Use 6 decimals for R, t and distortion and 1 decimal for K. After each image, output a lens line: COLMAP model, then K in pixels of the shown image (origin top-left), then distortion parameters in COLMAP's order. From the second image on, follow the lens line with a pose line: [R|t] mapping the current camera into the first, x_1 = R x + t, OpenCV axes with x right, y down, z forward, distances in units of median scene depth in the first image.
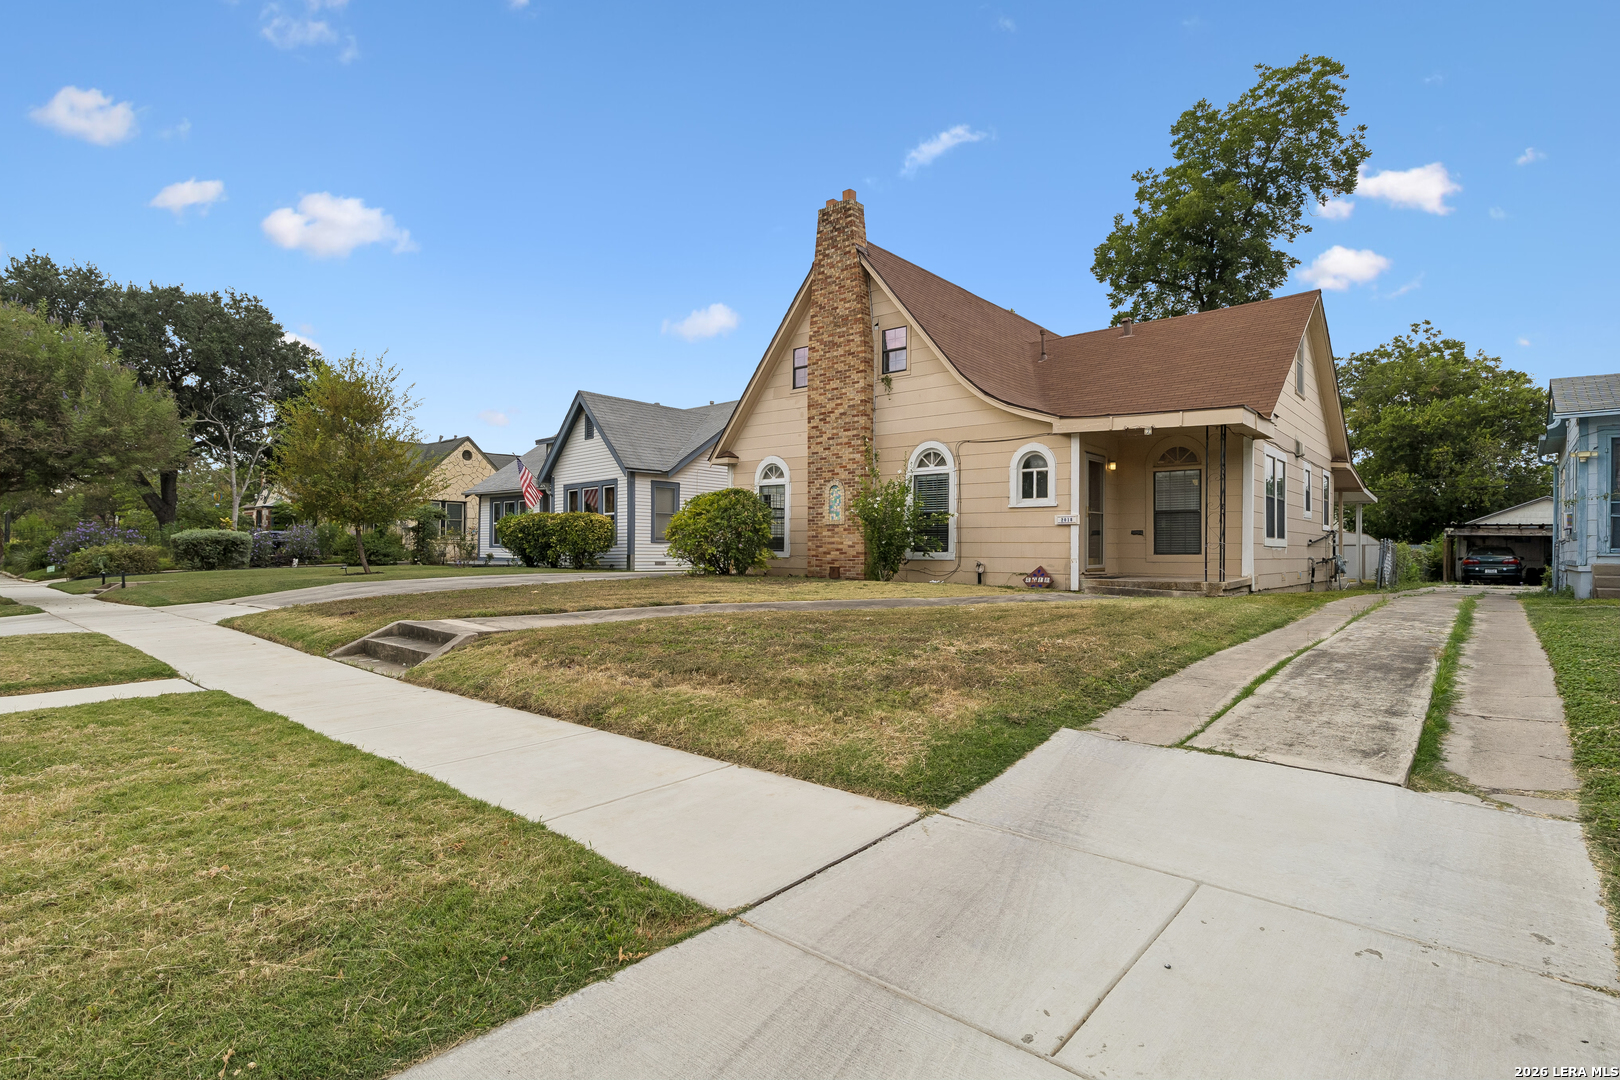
lens RADIAL K [[798.3, 0, 808.8], [0, 798.3, 538.7], [0, 0, 1]] dist [-0.007922, -0.000716]
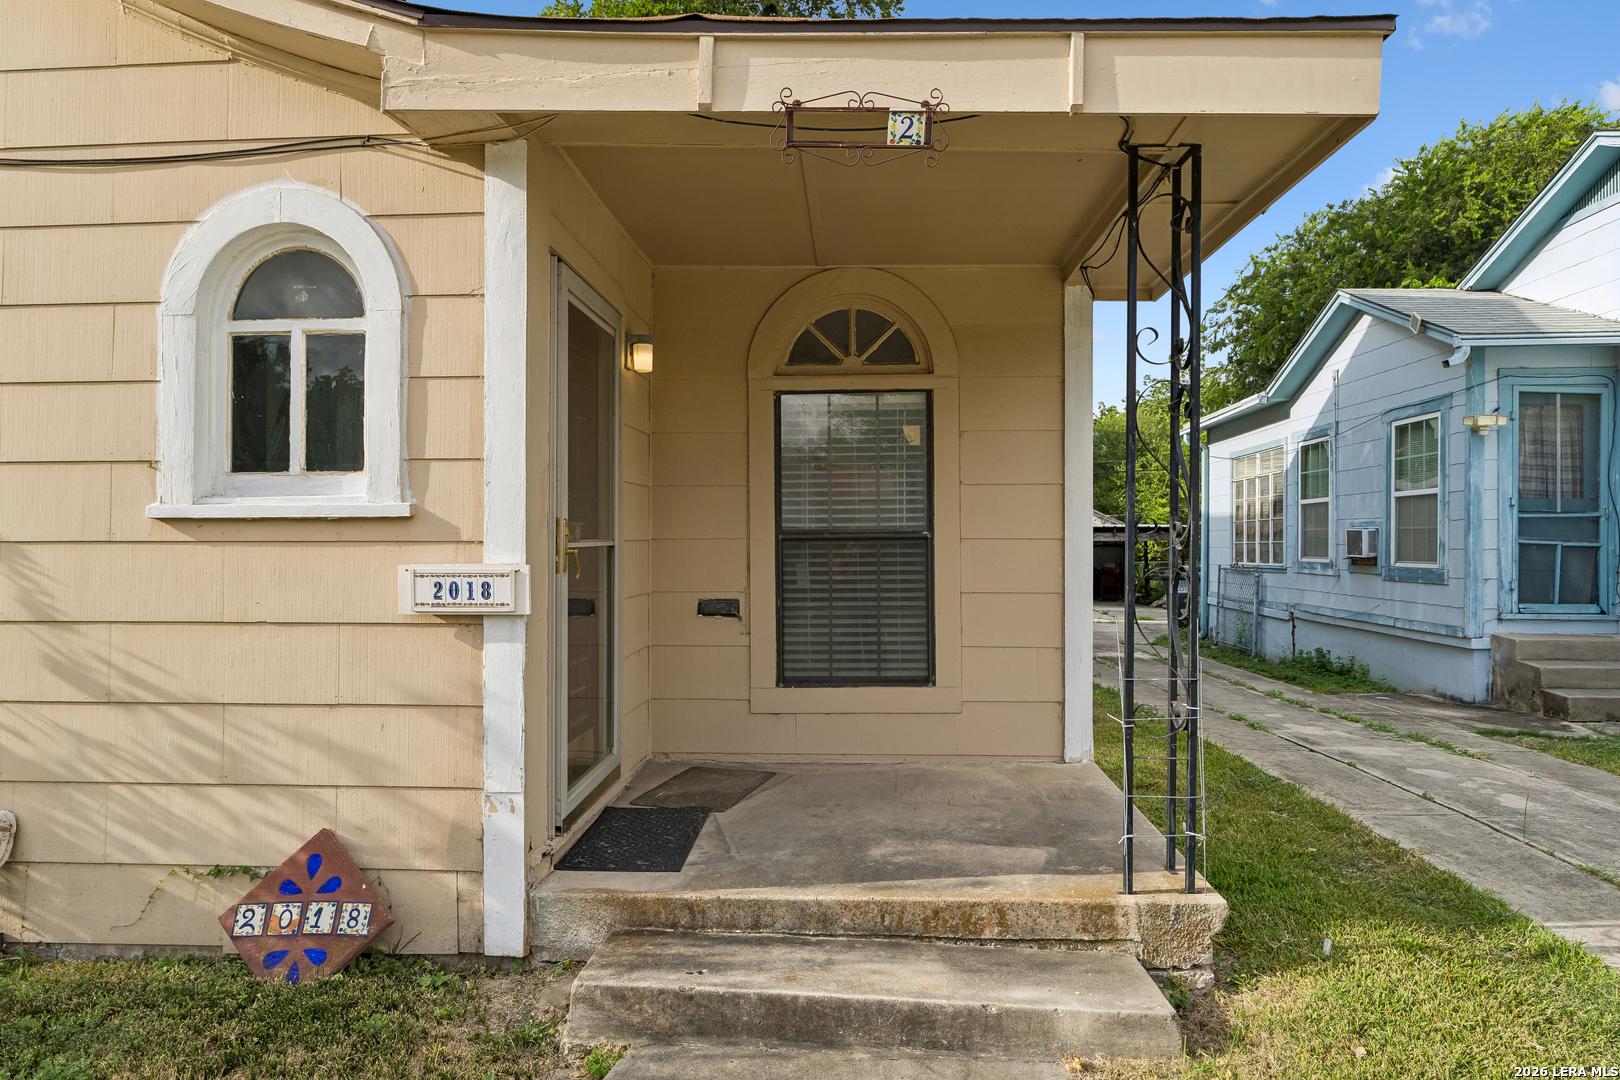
lens RADIAL K [[987.9, 0, 812.0], [0, 987.9, 535.6], [0, 0, 1]] dist [-0.003109, 0.000409]
pose [[0.795239, -0.005900, 0.606268, 0.221782], [0.001903, 0.999972, 0.007235, -0.034439], [-0.606294, -0.004600, 0.795228, 0.684830]]
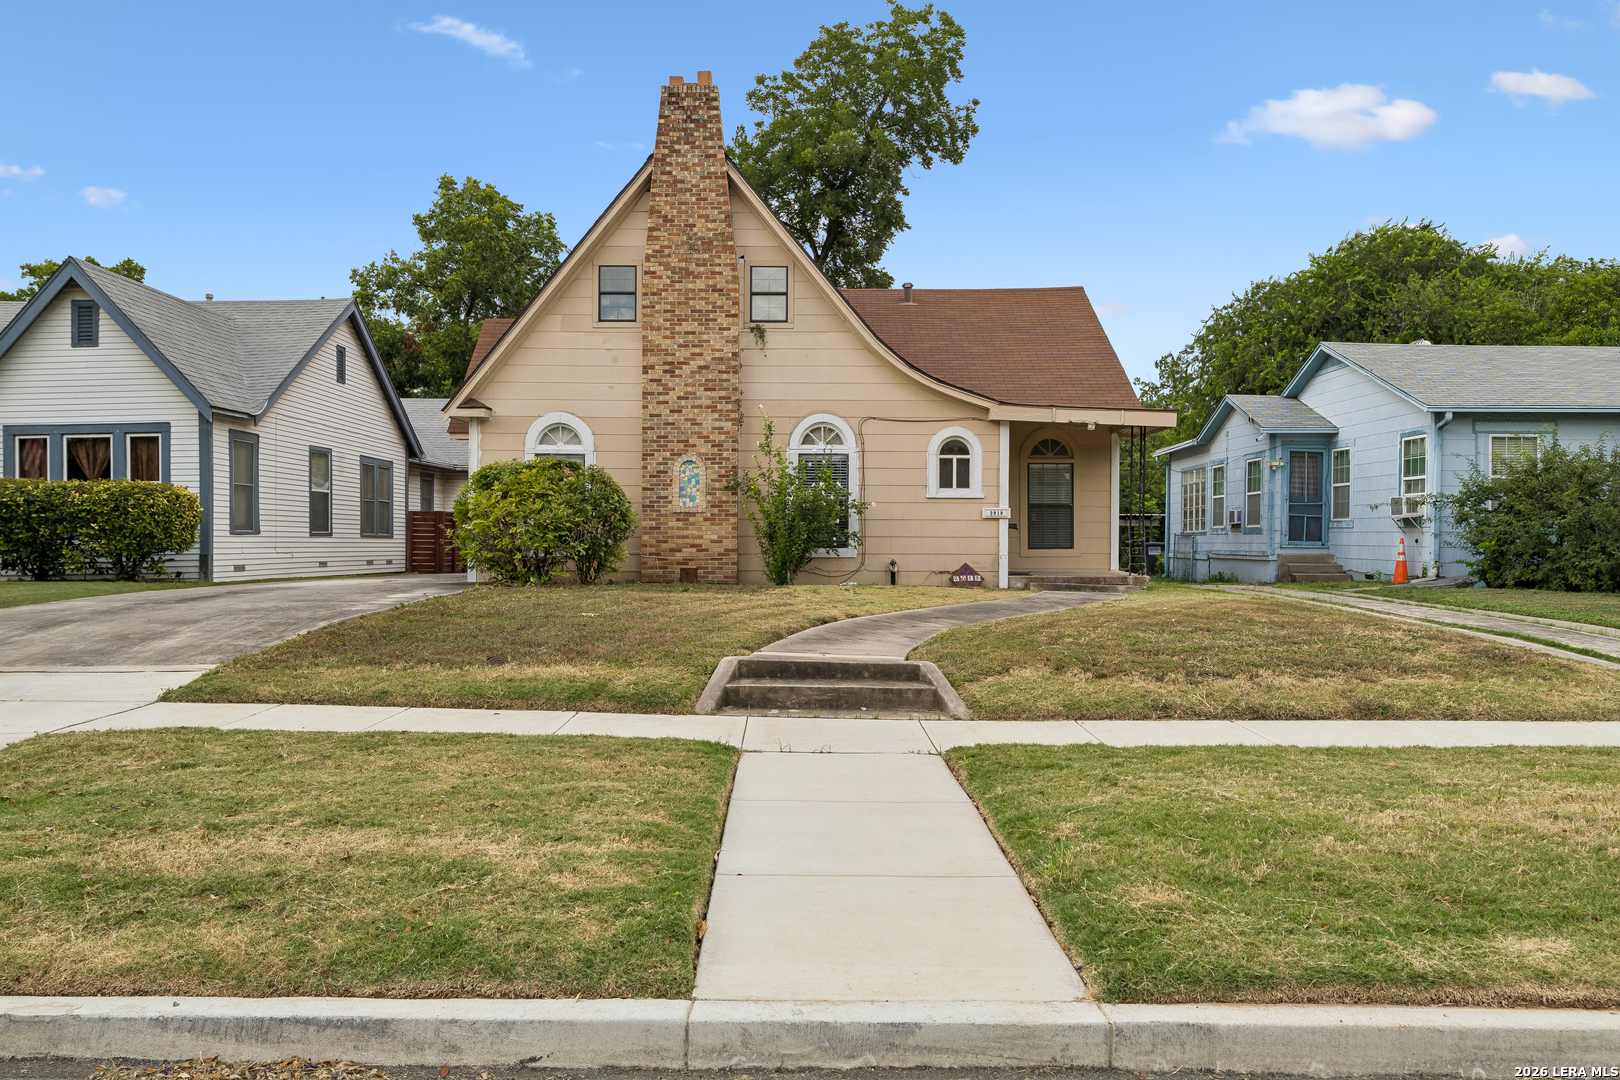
lens RADIAL K [[1155.5, 0, 807.5], [0, 1155.5, 538.6], [0, 0, 1]] dist [0.002199, -0.002759]
pose [[0.762384, -0.002796, 0.647119, -0.647311], [-0.006790, 0.999901, 0.012320, -0.007962], [-0.647090, -0.013787, 0.762289, 0.100879]]
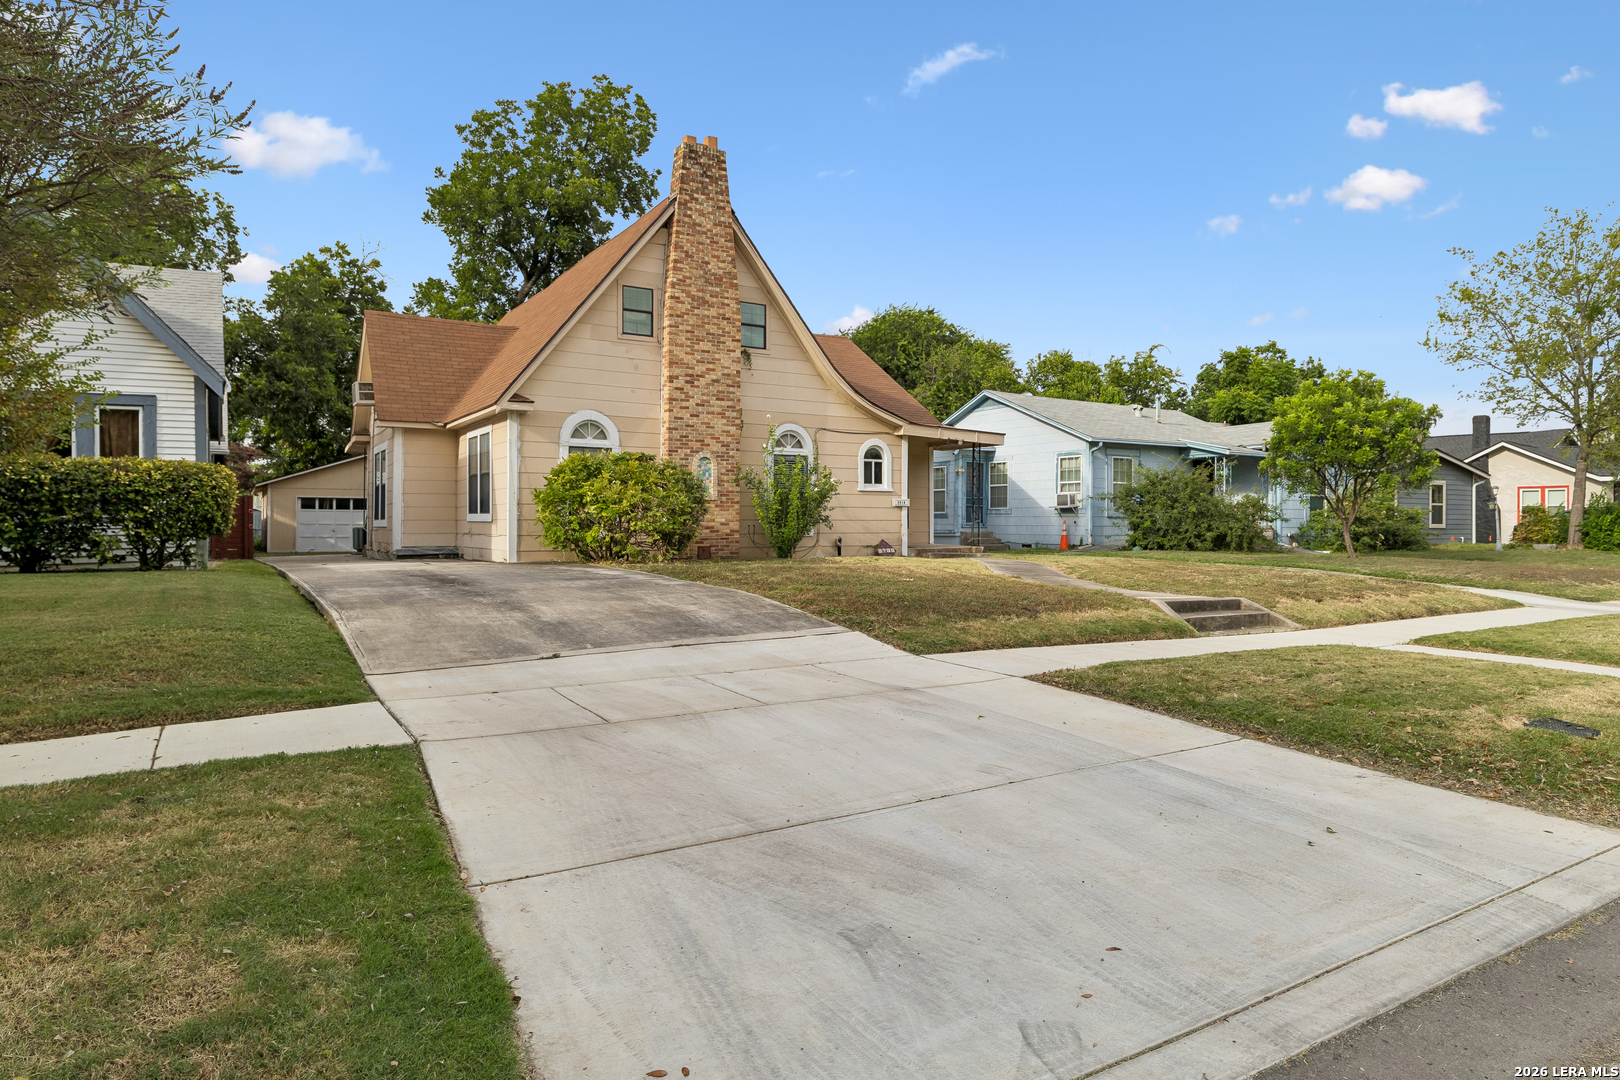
lens RADIAL K [[946.6, 0, 803.3], [0, 946.6, 525.7], [0, 0, 1]] dist [0.006632, 0.001453]
pose [[0.310553, -0.007496, 0.950526, -1.056632], [-0.008688, 0.999905, 0.010724, -0.000964], [-0.950516, -0.011588, 0.310458, 0.608460]]
